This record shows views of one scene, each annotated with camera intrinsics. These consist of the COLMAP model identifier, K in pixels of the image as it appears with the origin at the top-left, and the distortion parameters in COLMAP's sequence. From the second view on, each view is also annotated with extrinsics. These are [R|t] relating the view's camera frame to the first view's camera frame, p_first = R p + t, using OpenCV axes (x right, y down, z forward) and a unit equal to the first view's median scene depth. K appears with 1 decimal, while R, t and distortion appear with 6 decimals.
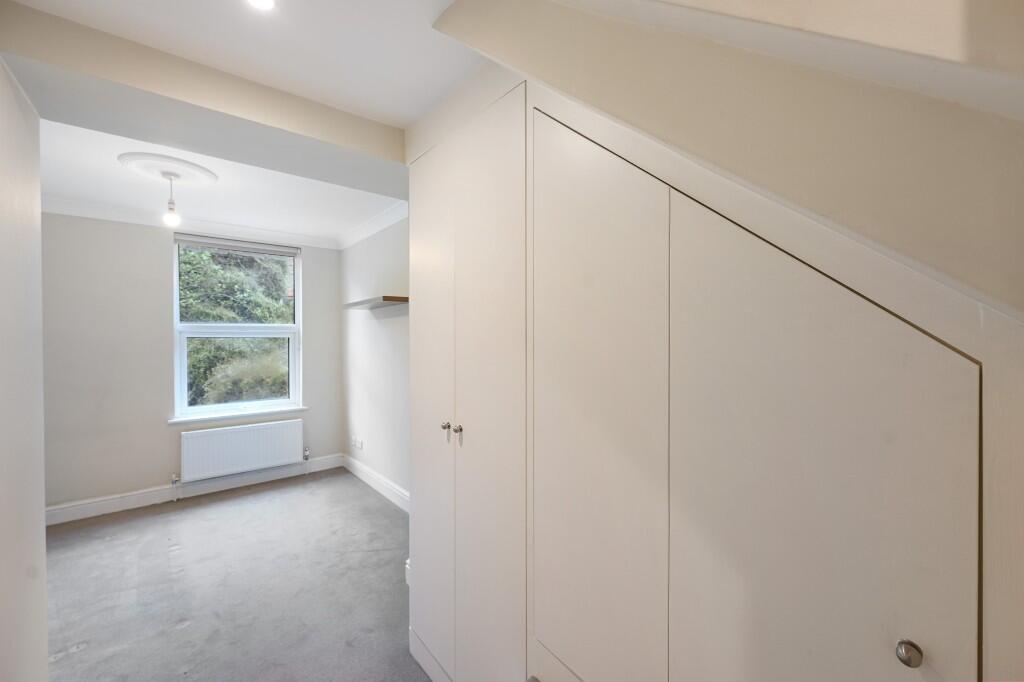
lens RADIAL K [[413.7, 0, 512.0], [0, 413.7, 341.0], [0, 0, 1]] dist [-0.000568, -0.000227]
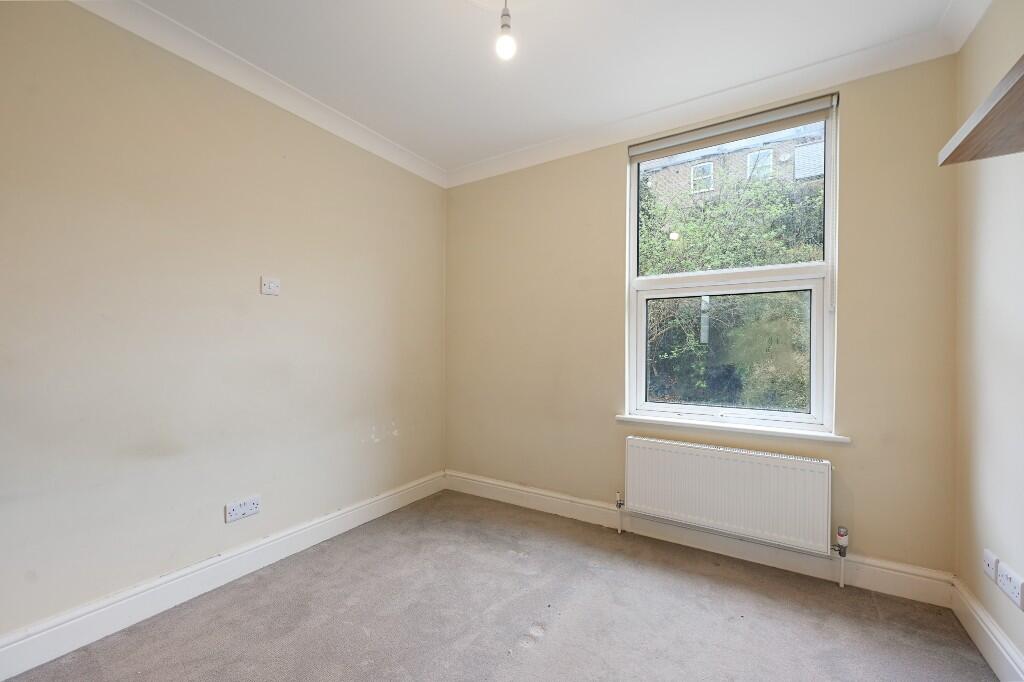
lens RADIAL K [[414.3, 0, 511.1], [0, 414.3, 348.2], [0, 0, 1]] dist [0.001032, 0.000161]
pose [[0.310182, 0.014279, -0.950570, -0.196796], [-0.012525, 0.999862, 0.010933, 0.066474], [0.950595, 0.008514, 0.310318, 0.559394]]
